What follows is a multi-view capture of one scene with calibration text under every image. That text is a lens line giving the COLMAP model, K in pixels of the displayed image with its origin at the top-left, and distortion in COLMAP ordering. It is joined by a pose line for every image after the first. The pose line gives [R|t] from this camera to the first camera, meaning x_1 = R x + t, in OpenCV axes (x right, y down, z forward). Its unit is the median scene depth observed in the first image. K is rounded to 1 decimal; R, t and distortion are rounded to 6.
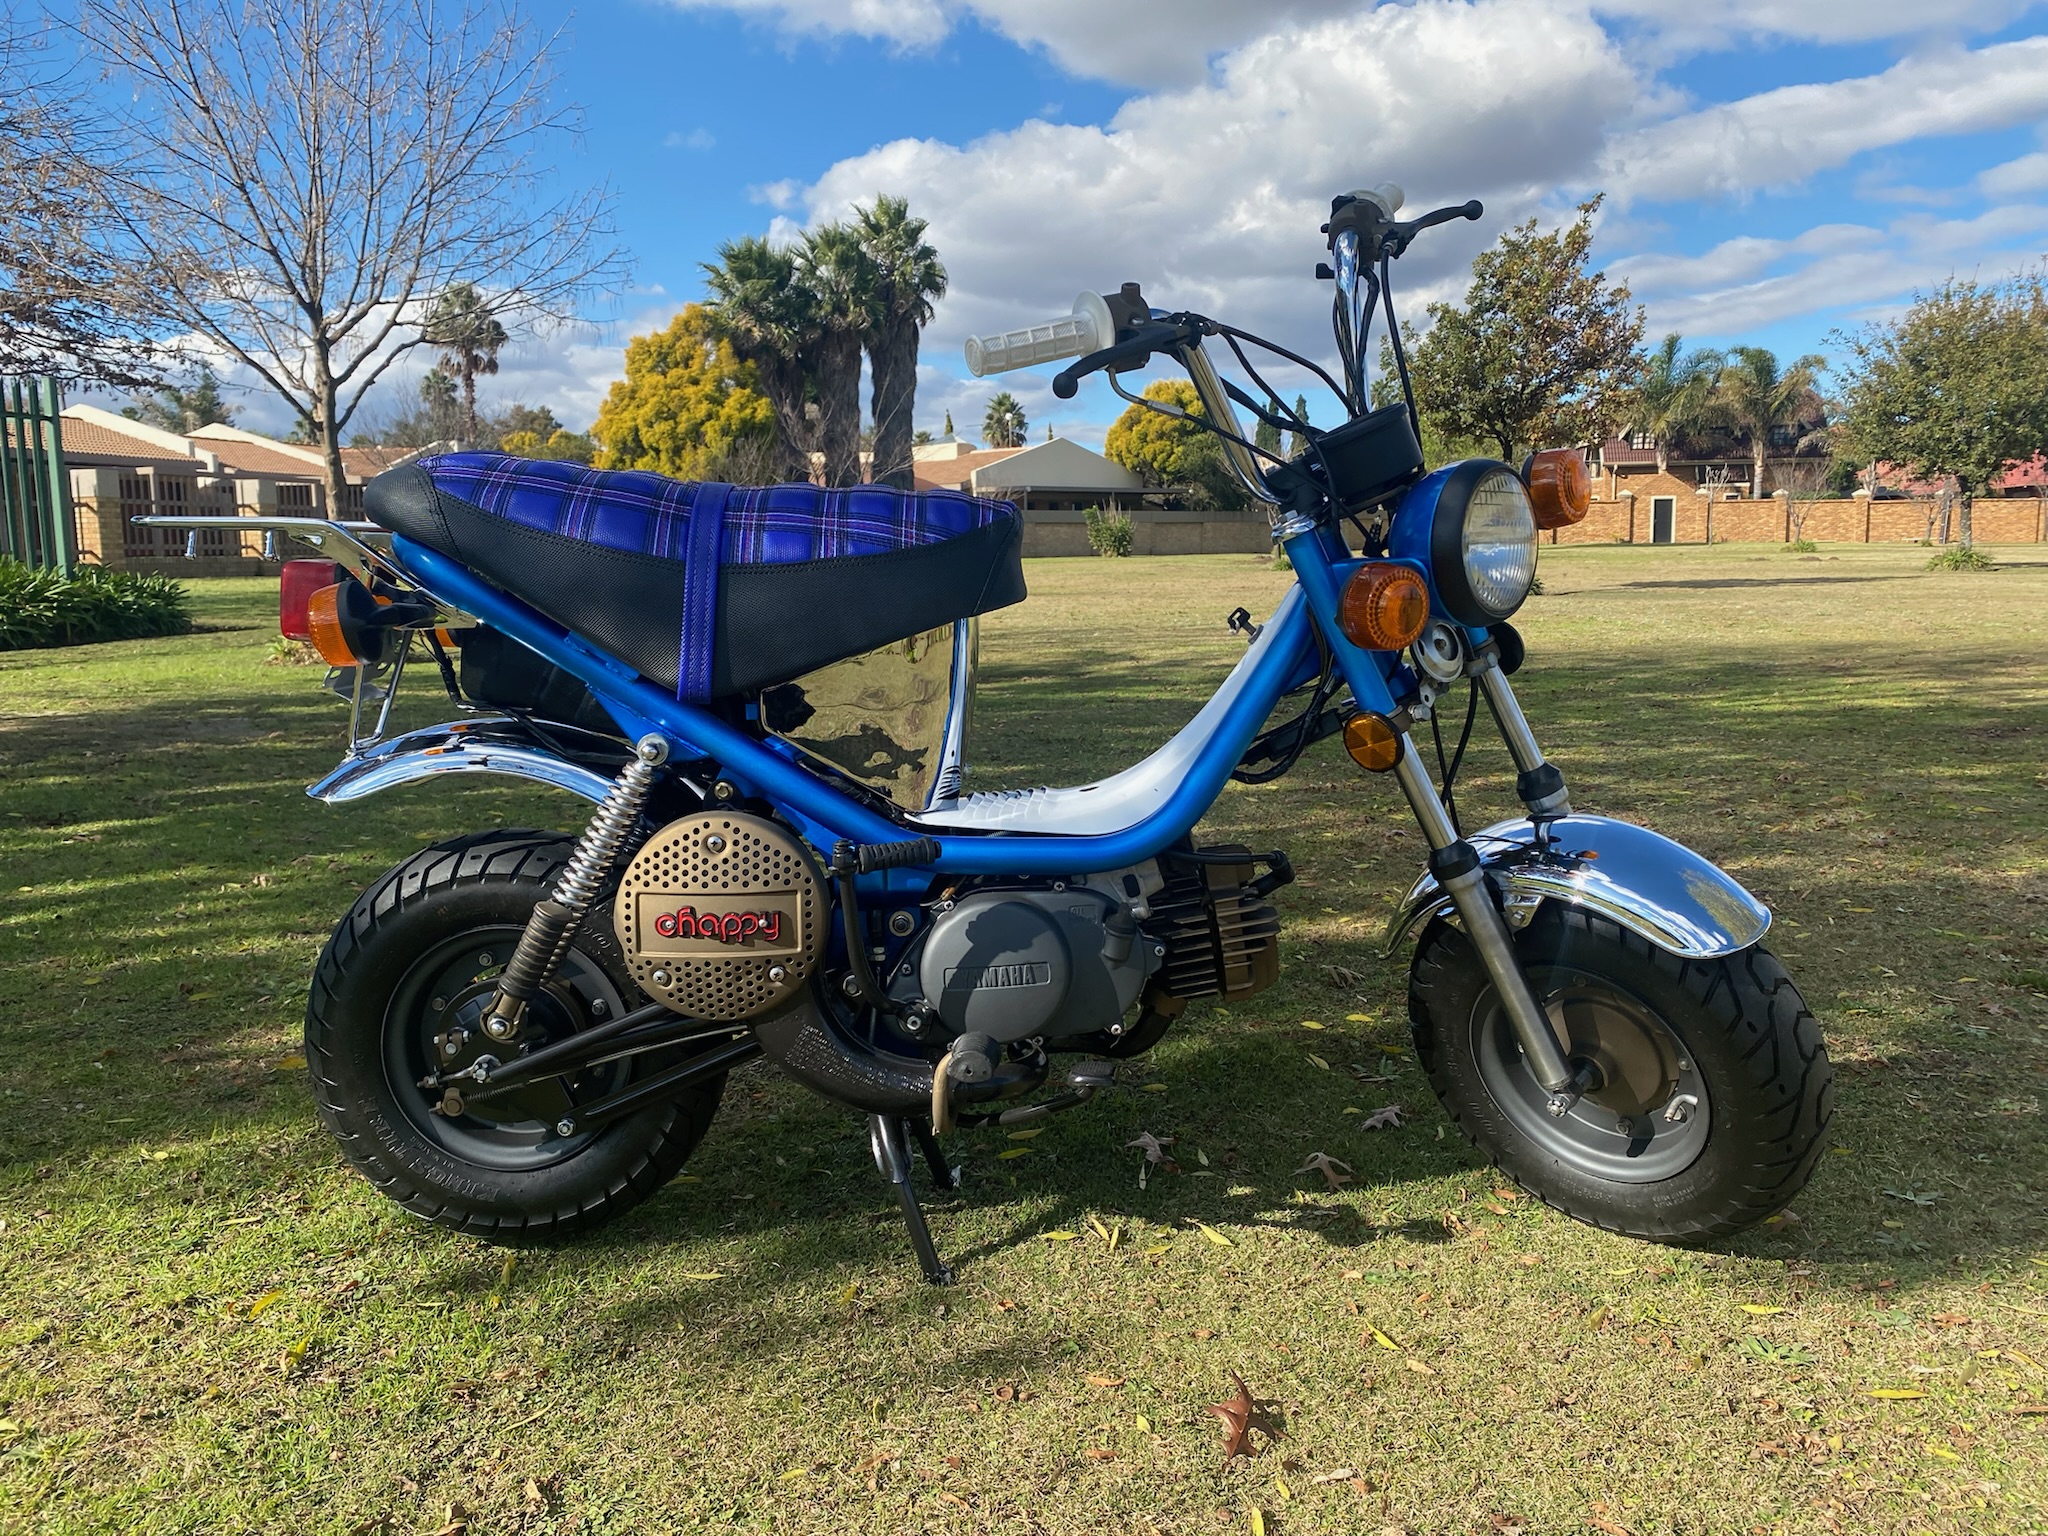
lens RADIAL K [[1646.8, 0, 1030.1], [0, 1646.8, 718.6], [0, 0, 1]] dist [0.127495, -0.563764]
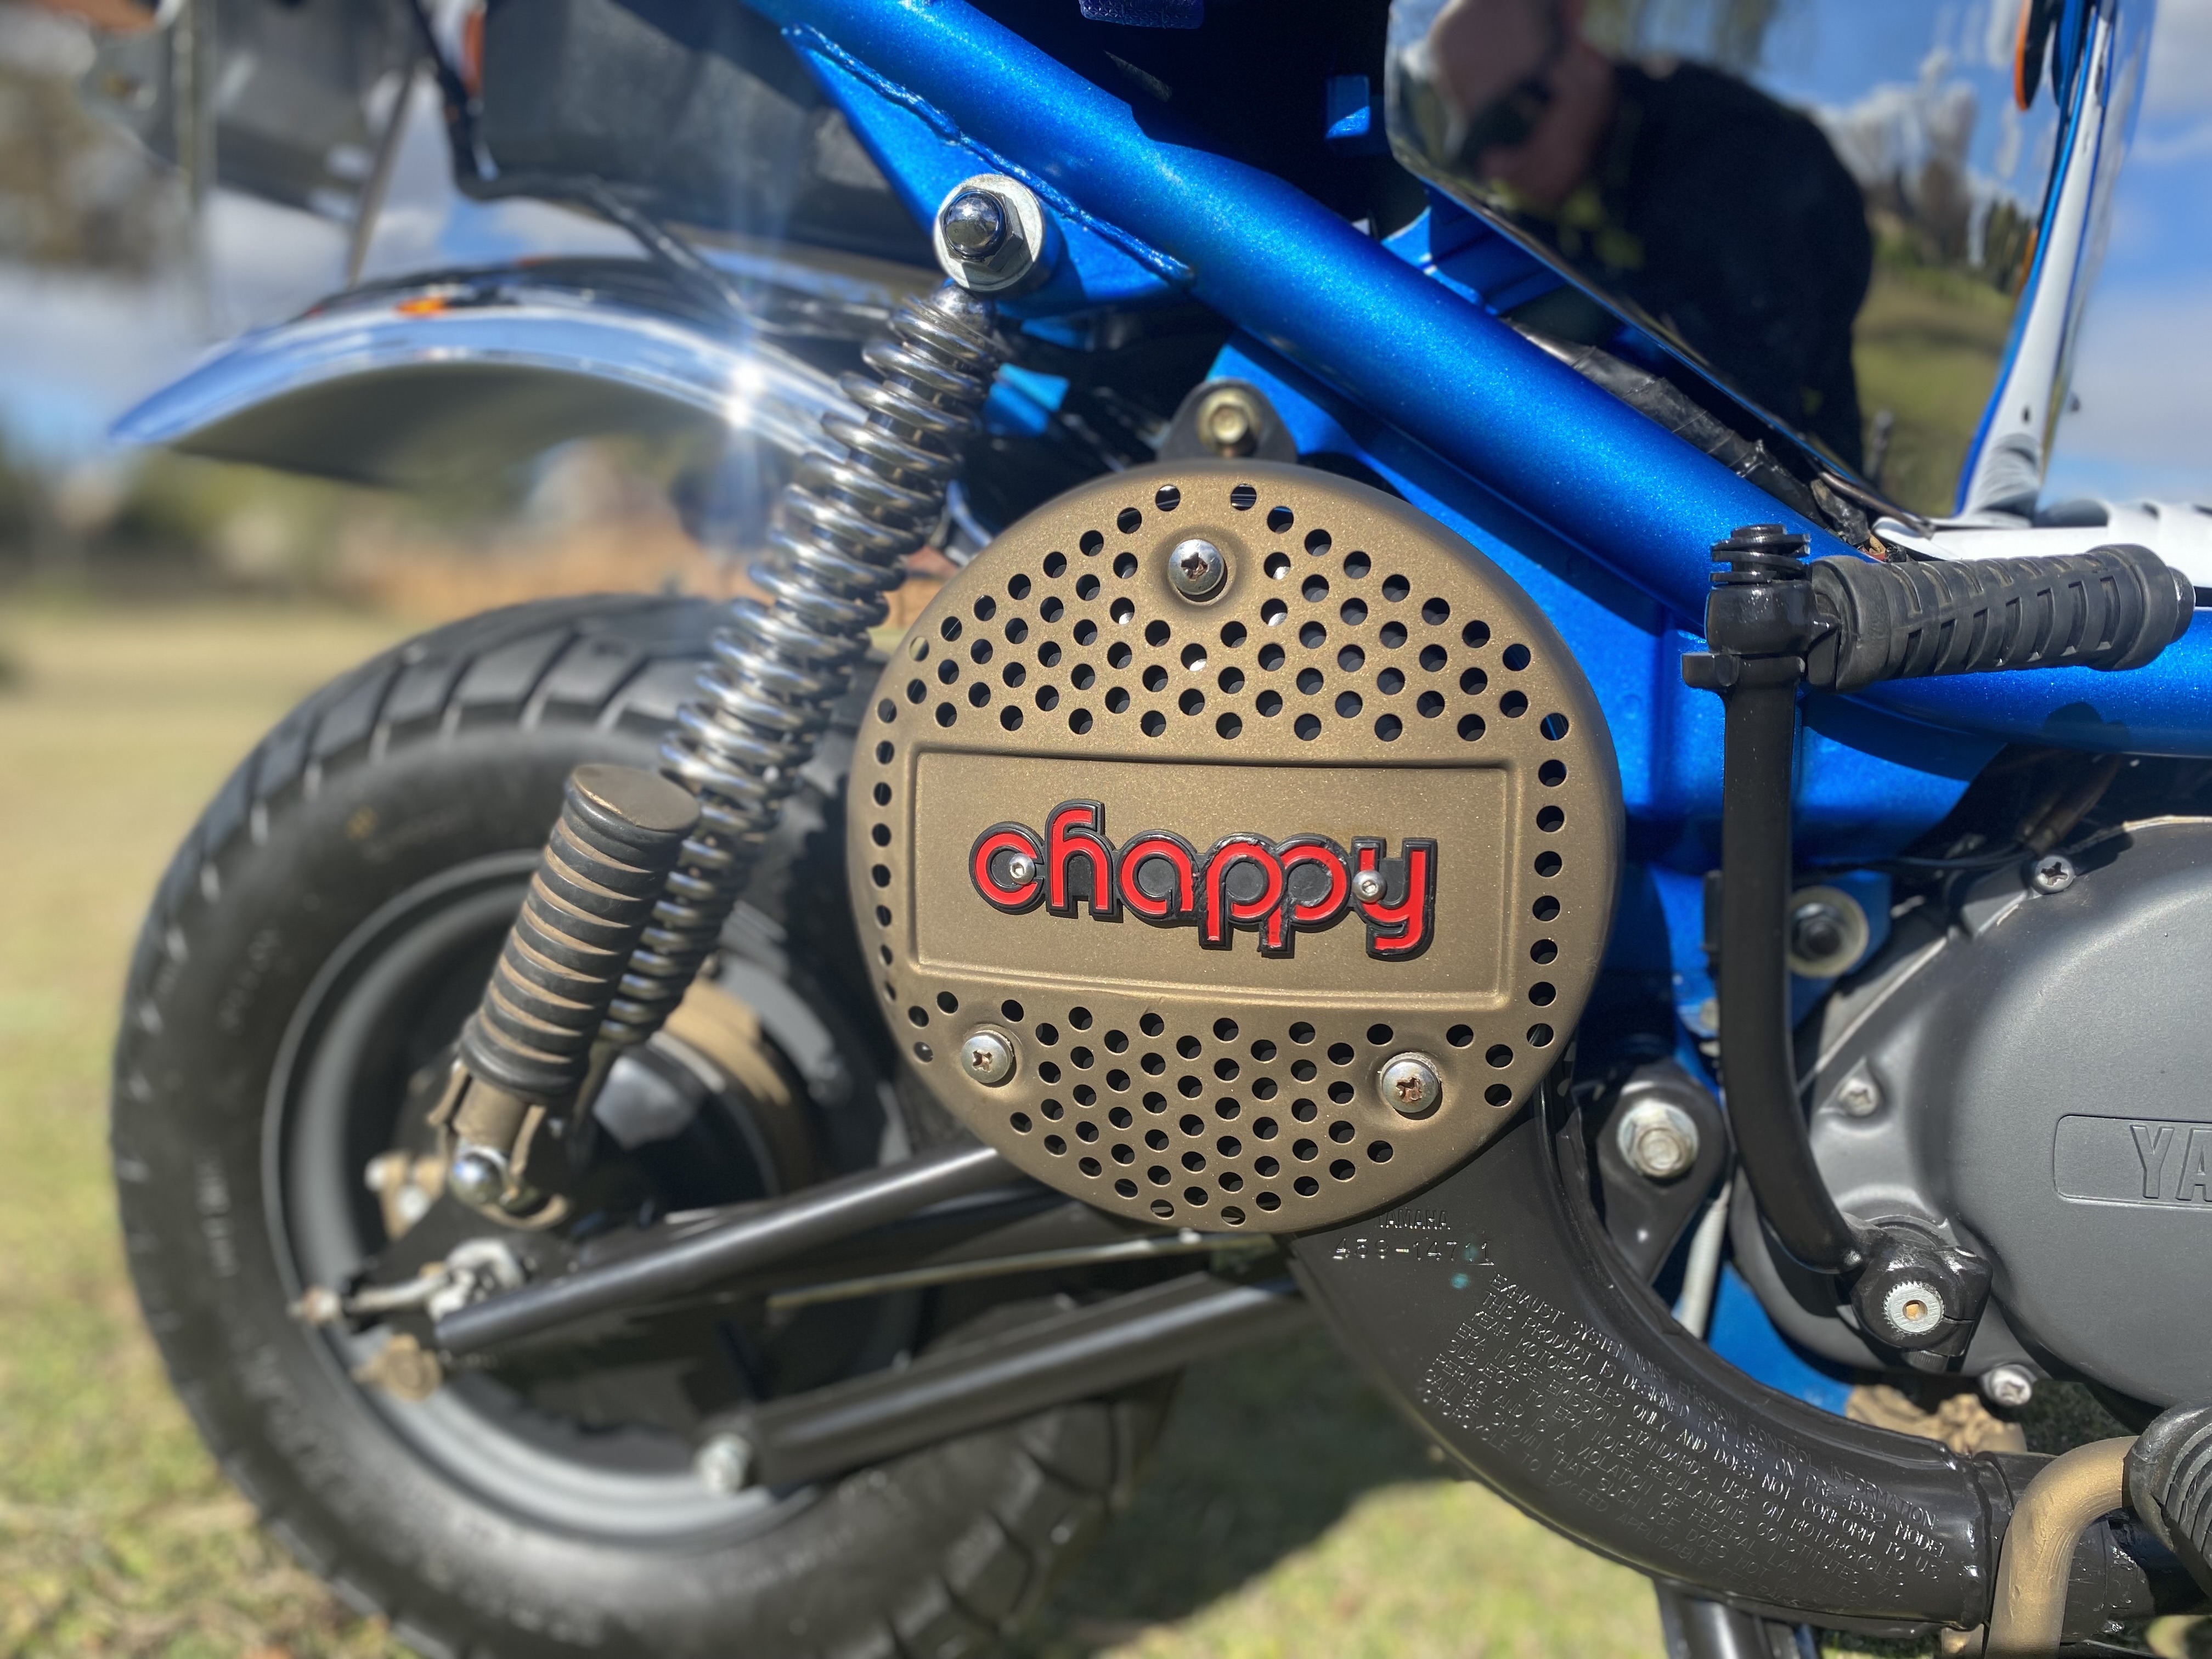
lens RADIAL K [[1693.1, 0, 1102.6], [0, 1693.1, 814.4], [0, 0, 1]] dist [0.078004, -0.231518]
pose [[0.966714, 0.050030, -0.250920, -0.135433], [-0.041021, 0.998316, 0.041008, 0.103576], [0.252550, -0.029350, 0.967139, 0.733972]]
